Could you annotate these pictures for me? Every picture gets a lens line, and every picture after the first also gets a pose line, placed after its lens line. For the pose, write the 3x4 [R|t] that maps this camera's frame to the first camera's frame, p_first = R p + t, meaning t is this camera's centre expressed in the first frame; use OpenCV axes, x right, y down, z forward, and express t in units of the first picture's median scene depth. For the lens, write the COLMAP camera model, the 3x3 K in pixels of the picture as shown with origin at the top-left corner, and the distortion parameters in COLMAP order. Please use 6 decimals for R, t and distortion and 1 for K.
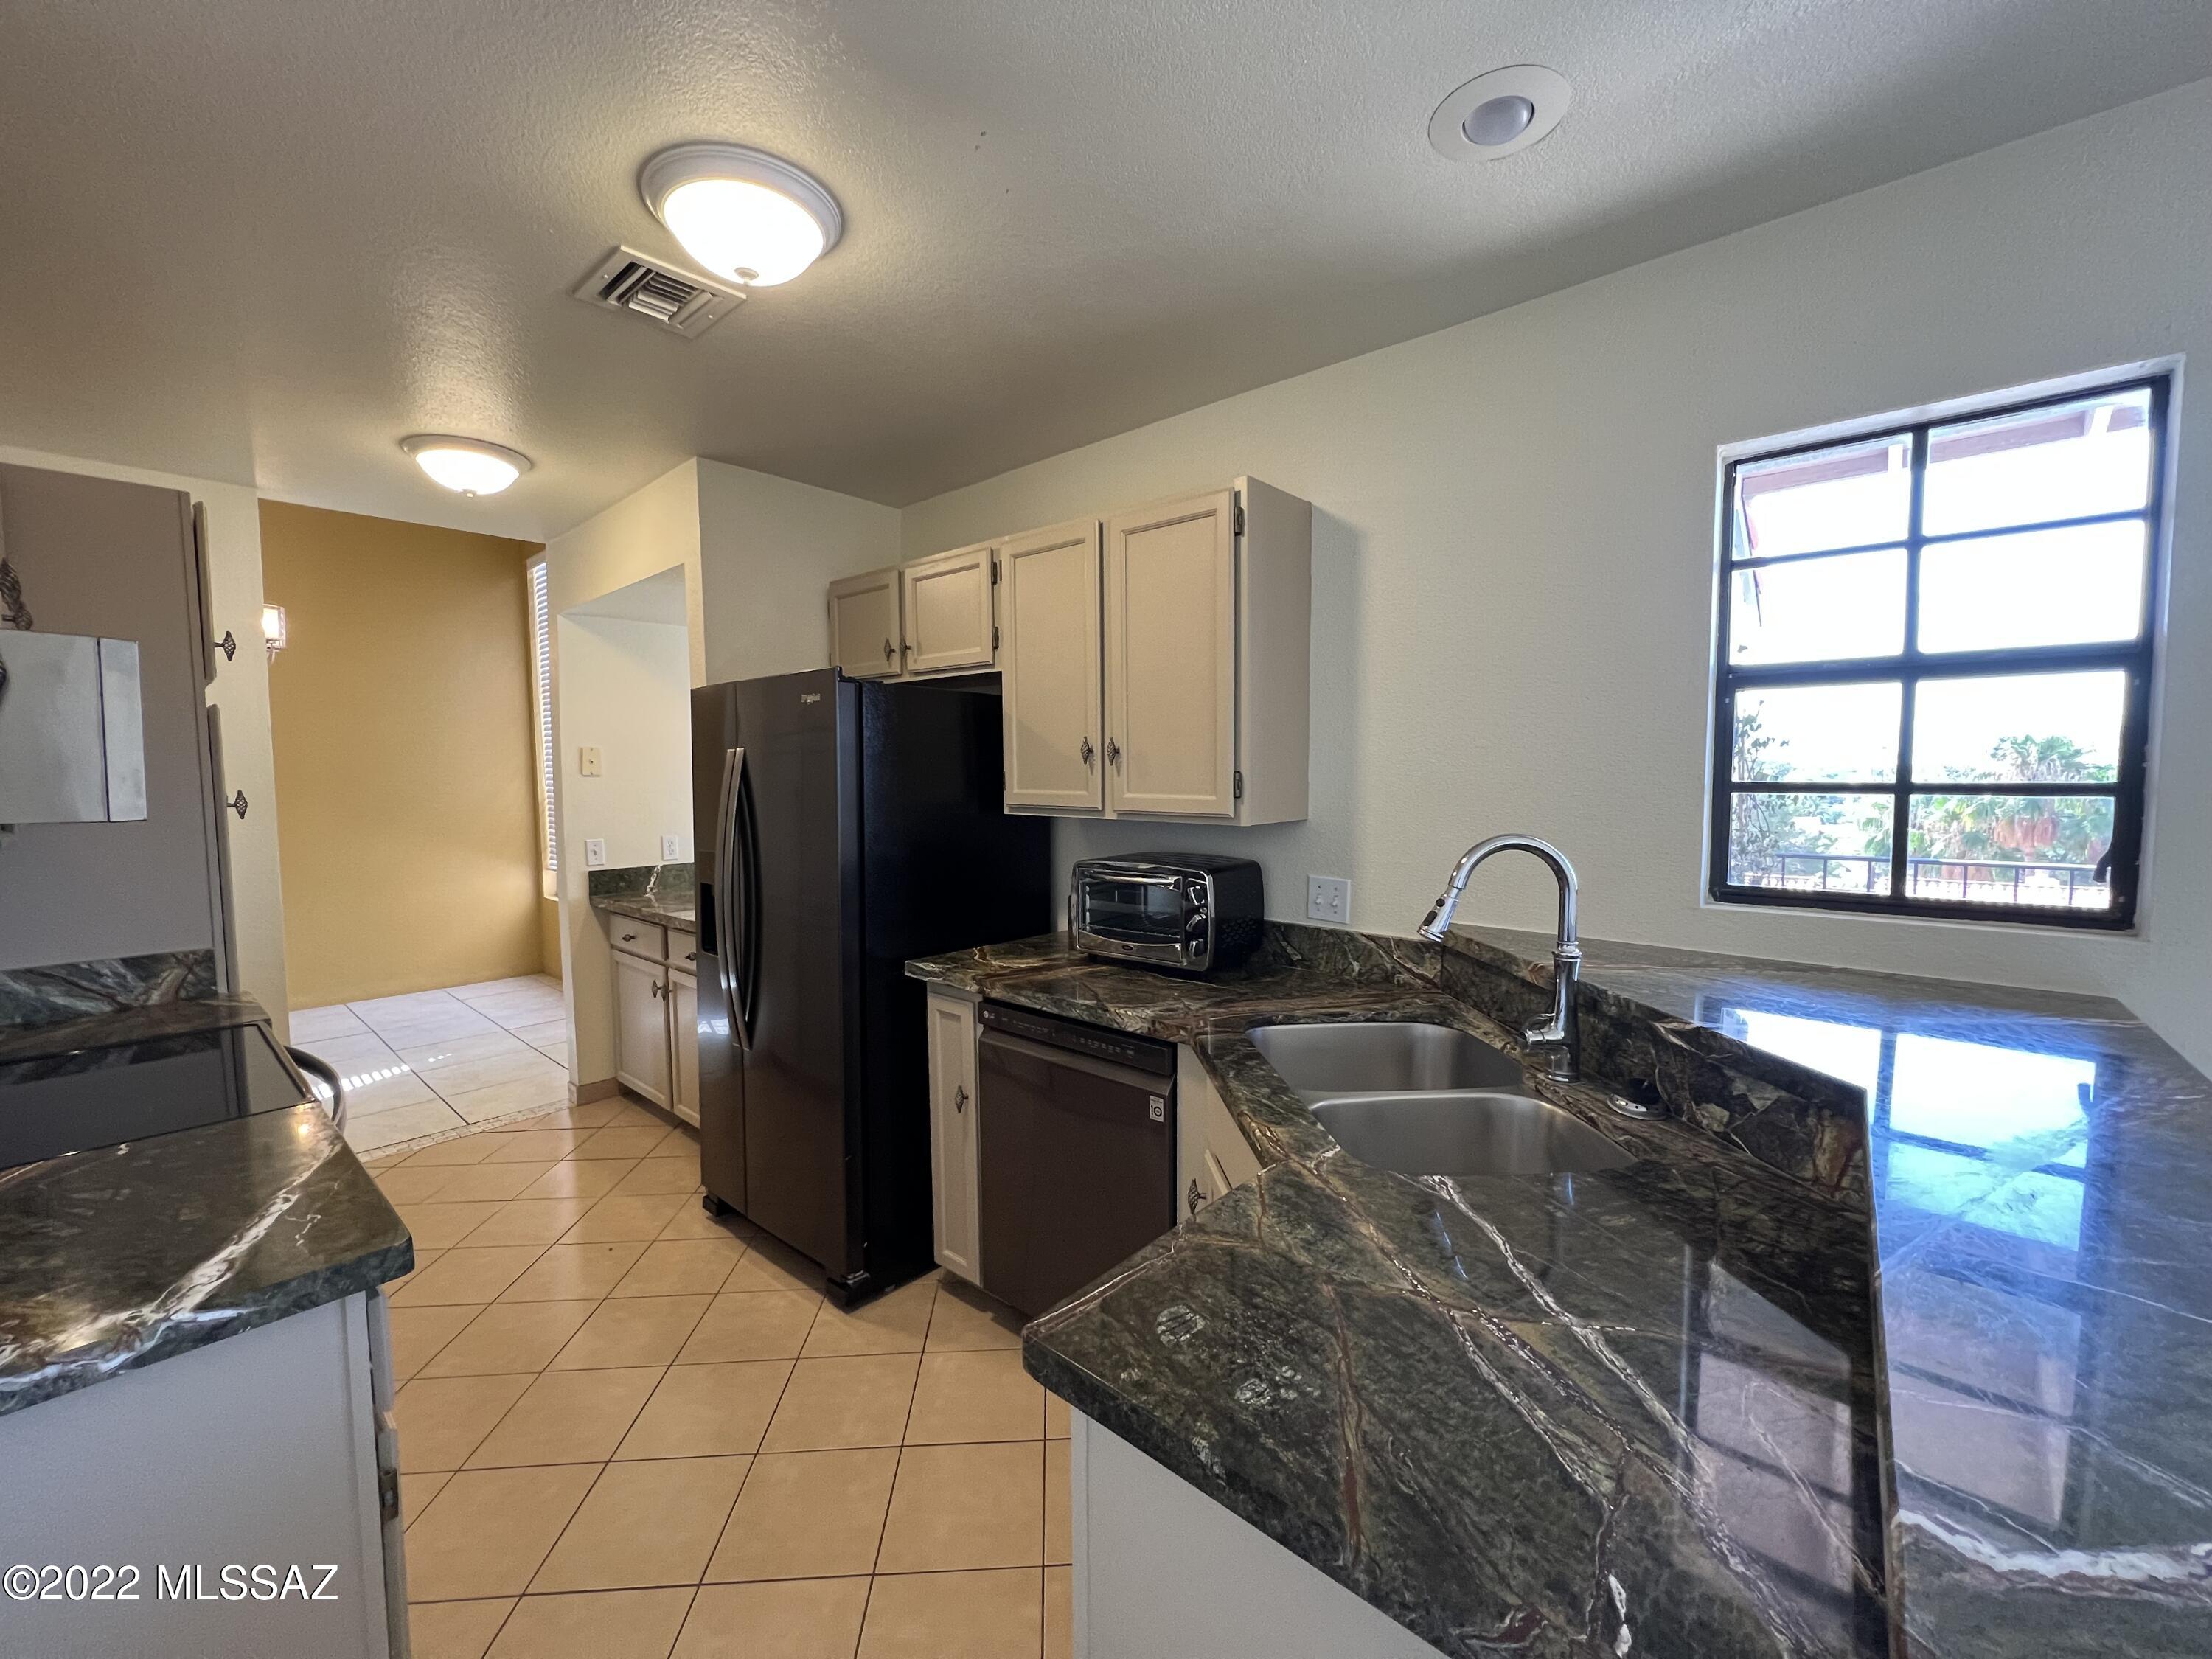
lens RADIAL K [[887.0, 0, 1105.2], [0, 887.0, 830.7], [0, 0, 1]] dist [-0.002270, 0.001288]
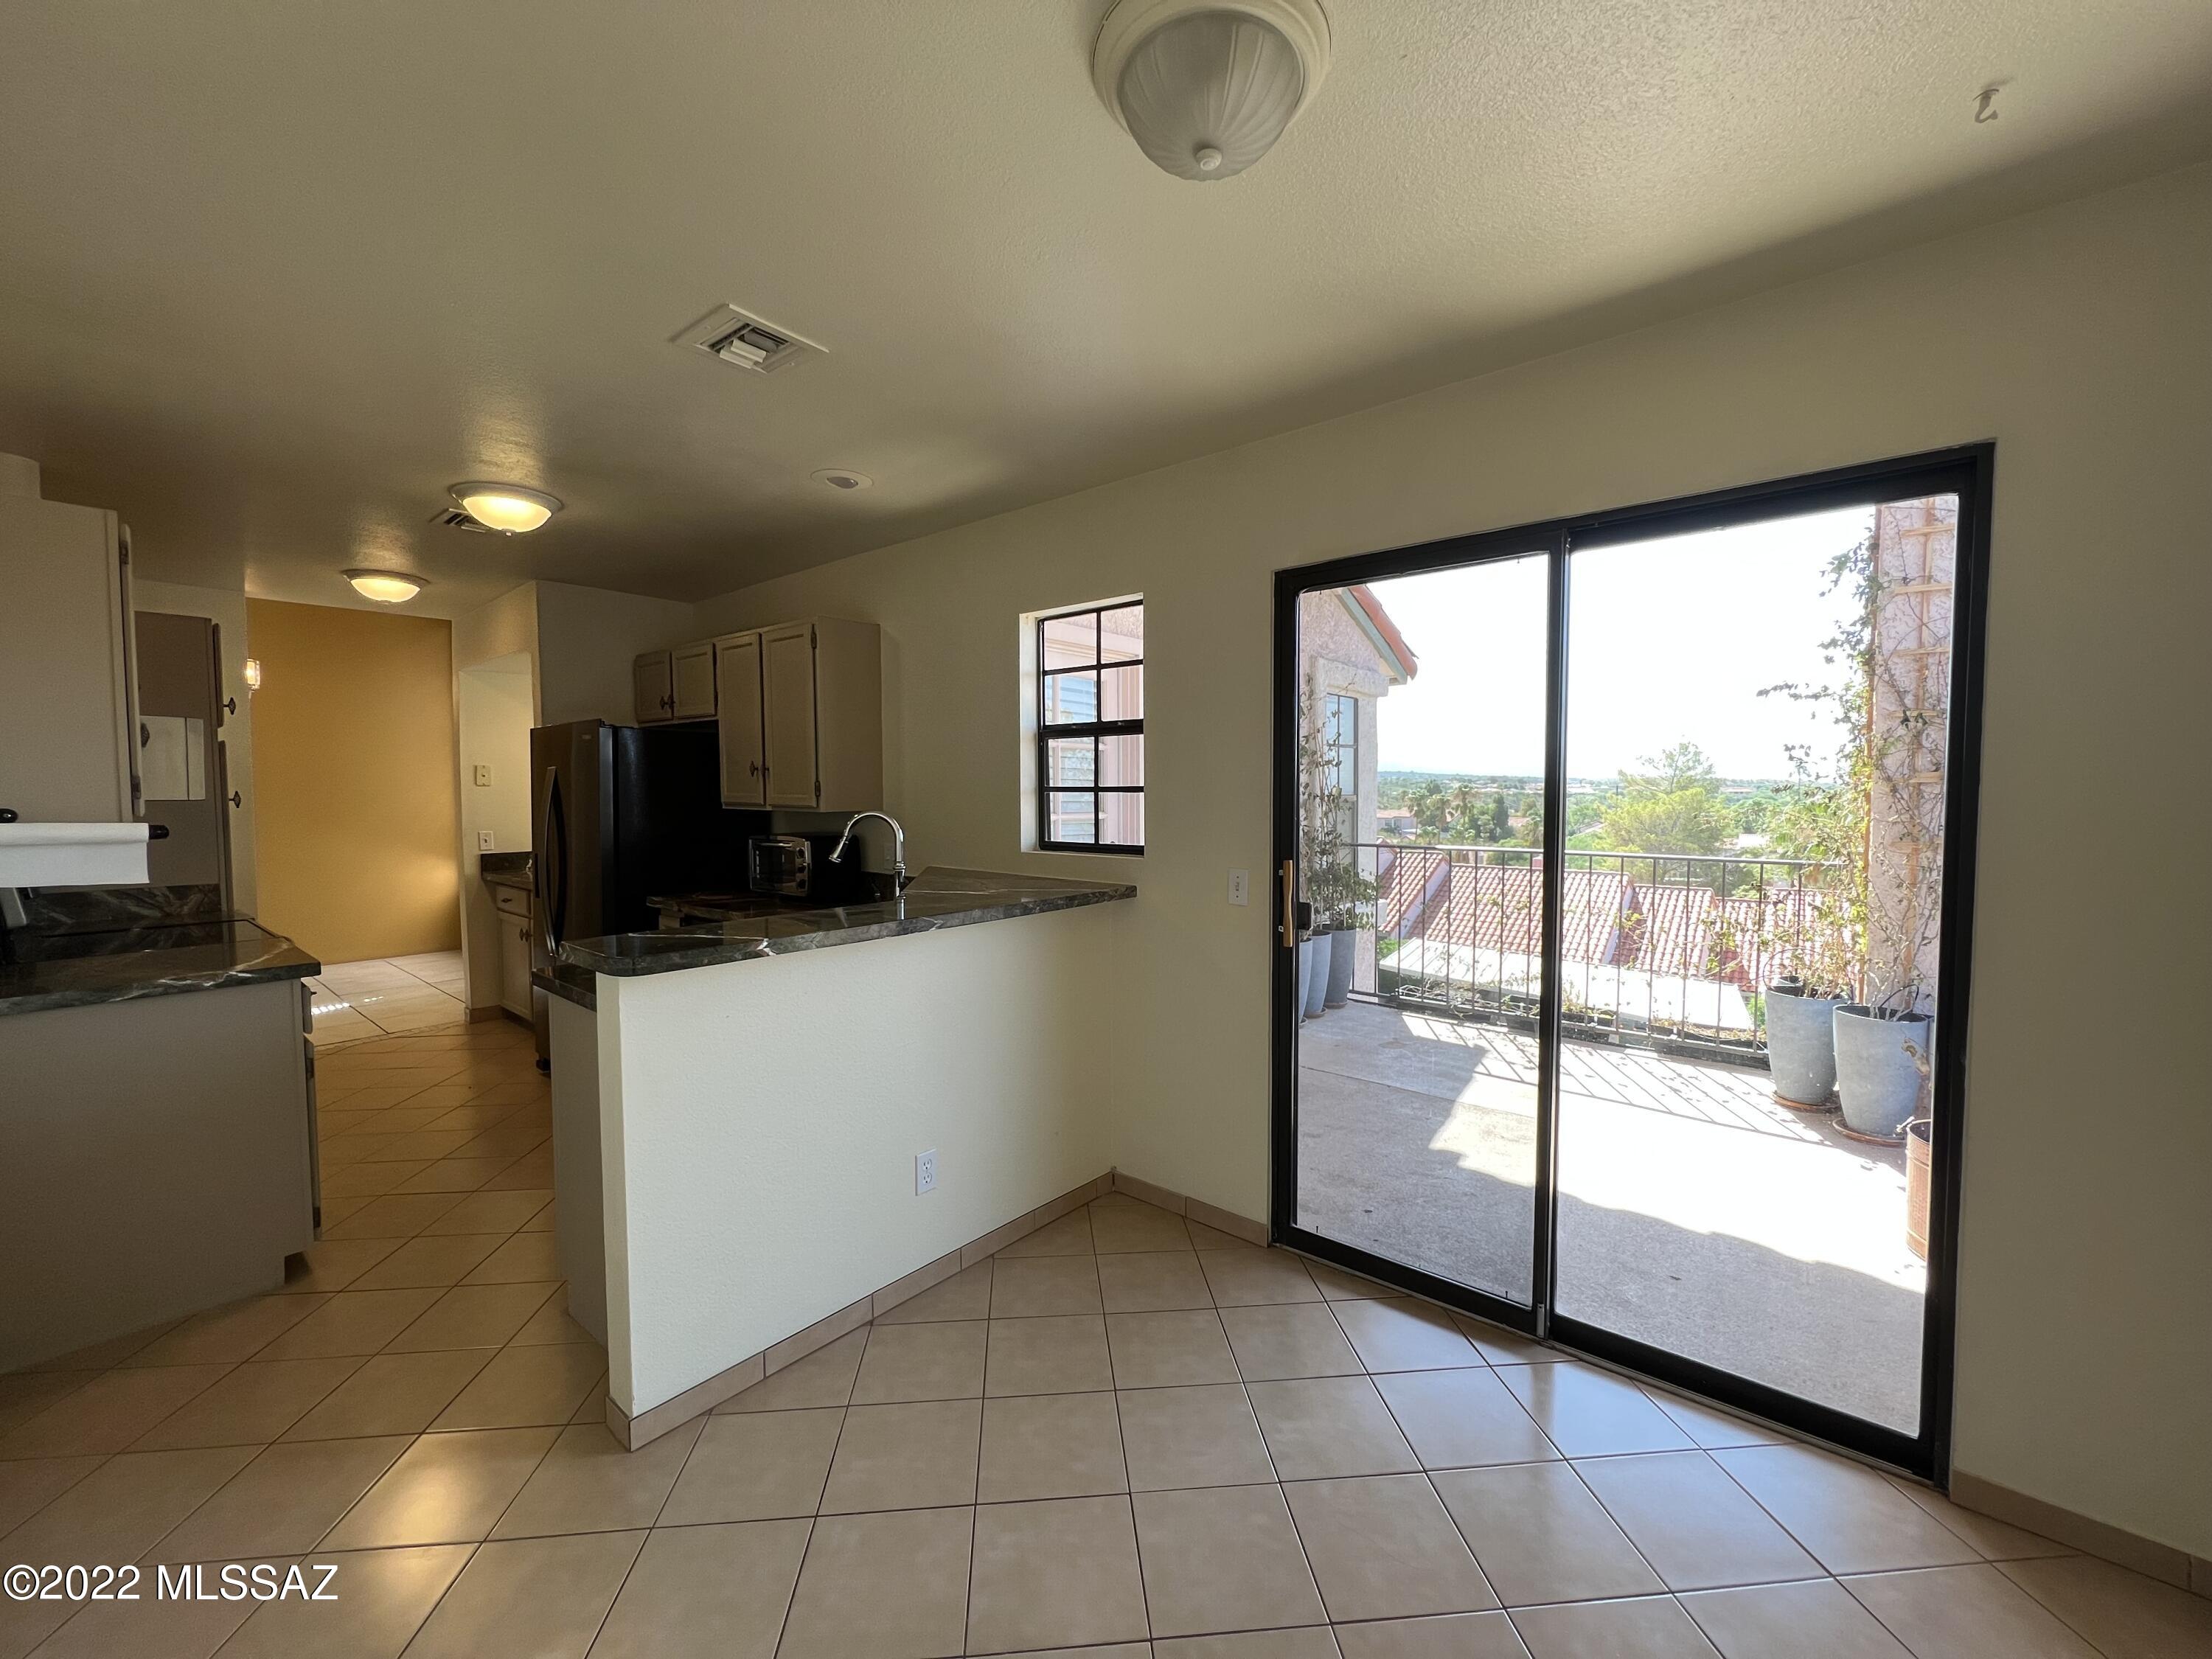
lens RADIAL K [[887.0, 0, 1103.6], [0, 887.0, 828.8], [0, 0, 1]] dist [-0.002270, 0.001288]
pose [[0.999737, 0.001263, 0.022914, 0.695560], [-0.000798, 0.999794, -0.020302, 0.064821], [-0.022935, 0.020278, 0.999531, -0.791377]]
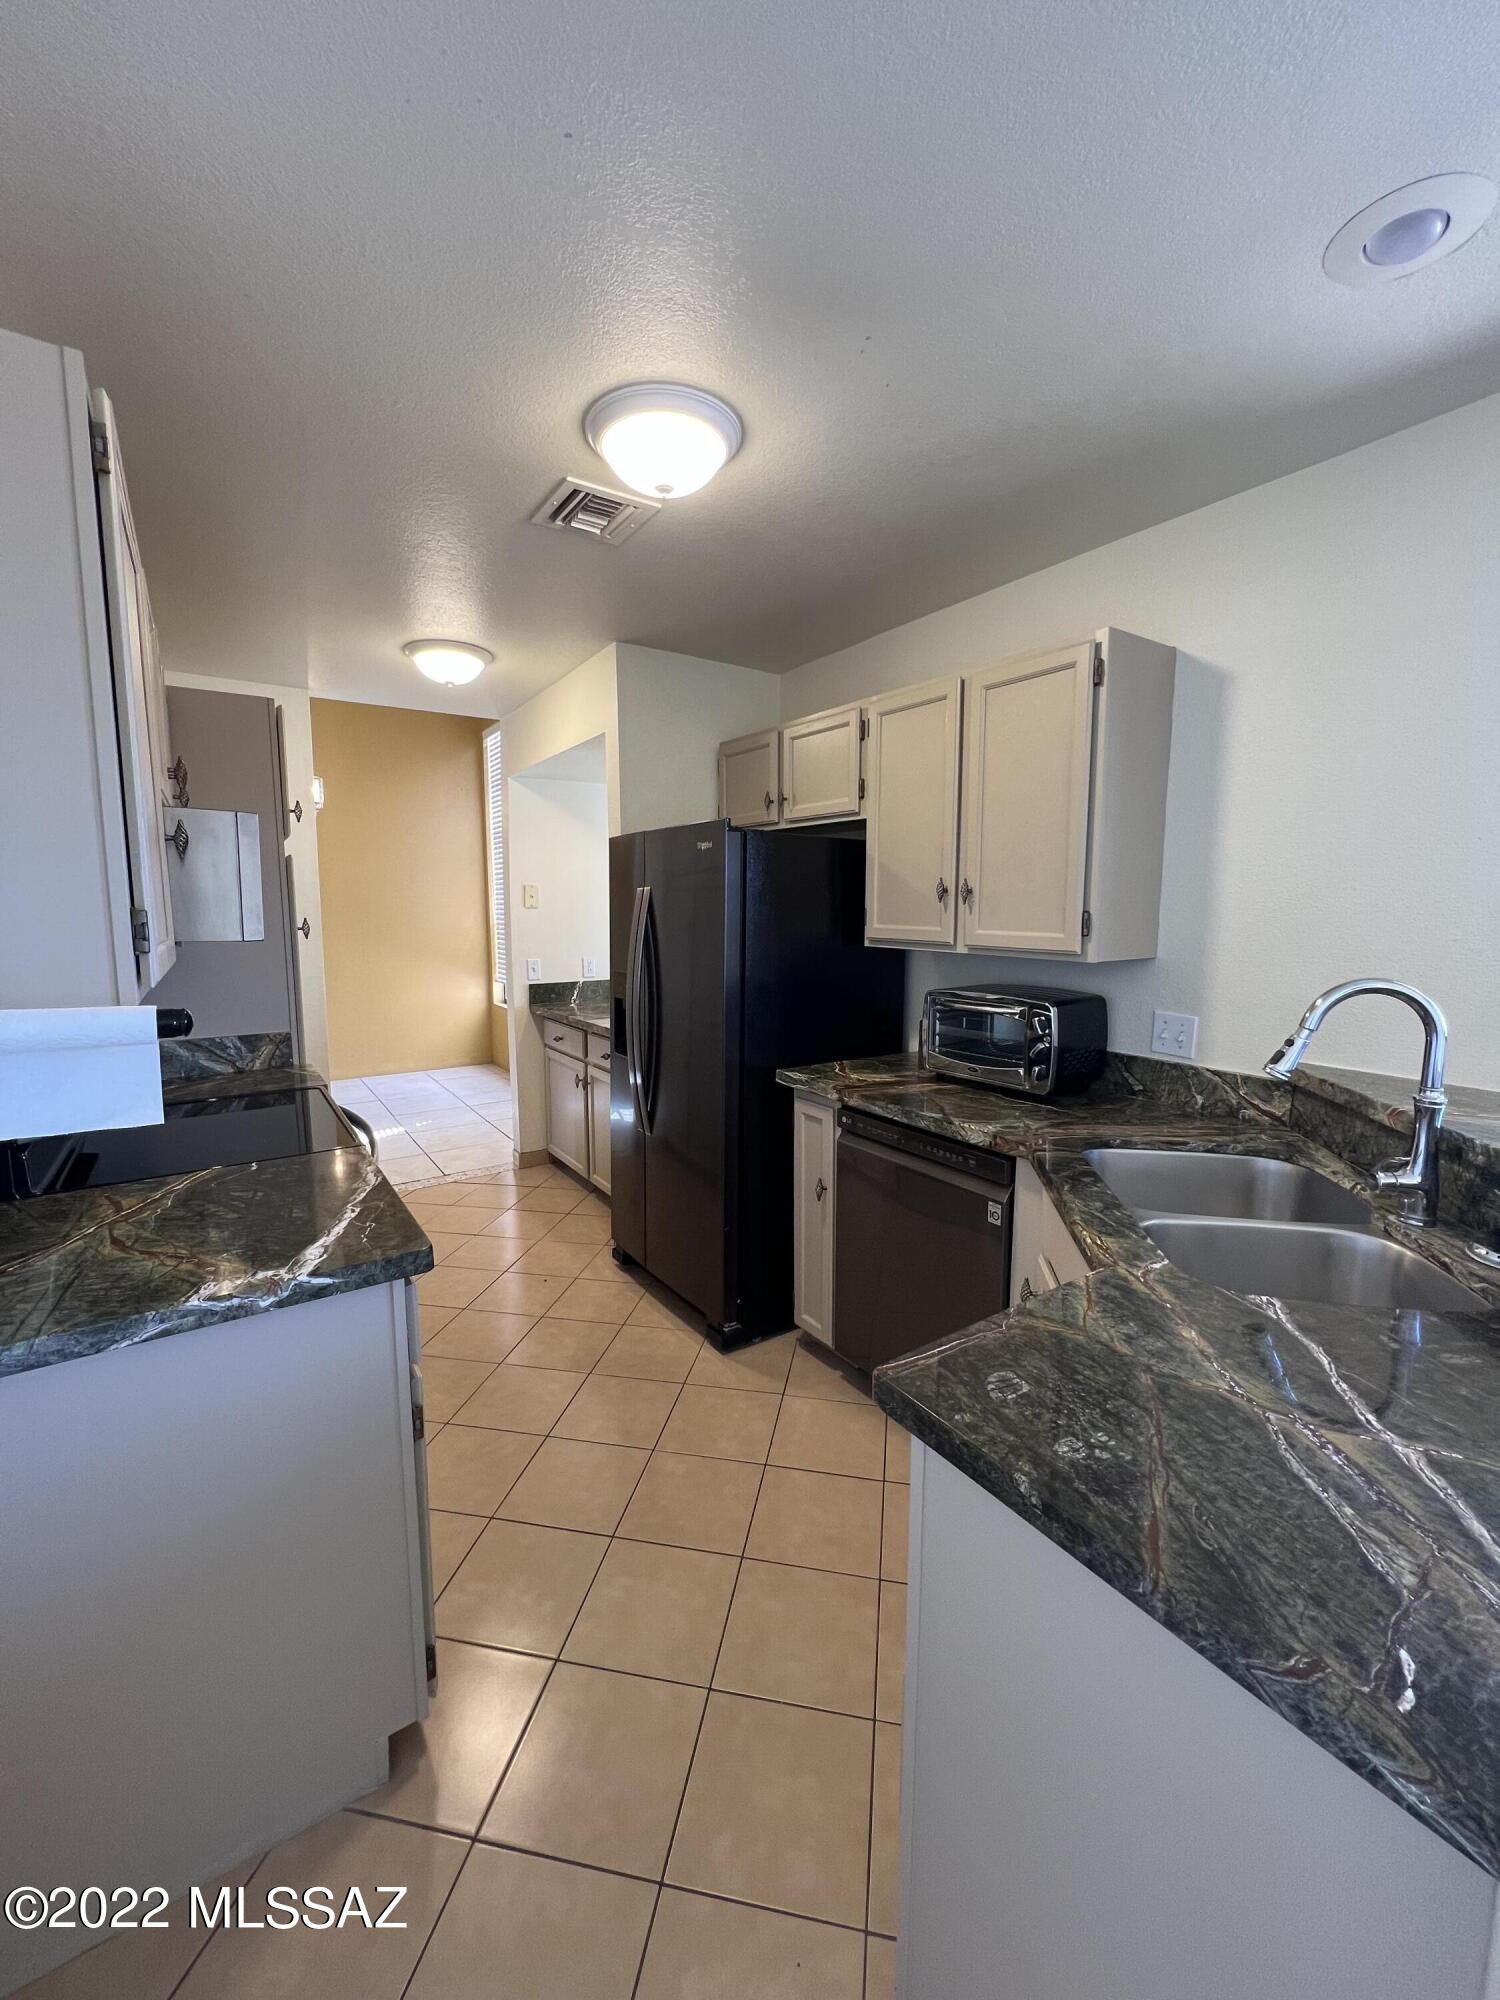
lens RADIAL K [[802.0, 0, 752.6], [0, 802.0, 1000.3], [0, 0, 1]] dist [-0.002270, 0.001288]
pose [[0.969387, 0.036439, -0.242820, -0.001927], [-0.023755, 0.998206, 0.054963, -0.003117], [0.244387, -0.047512, 0.968513, -0.039050]]
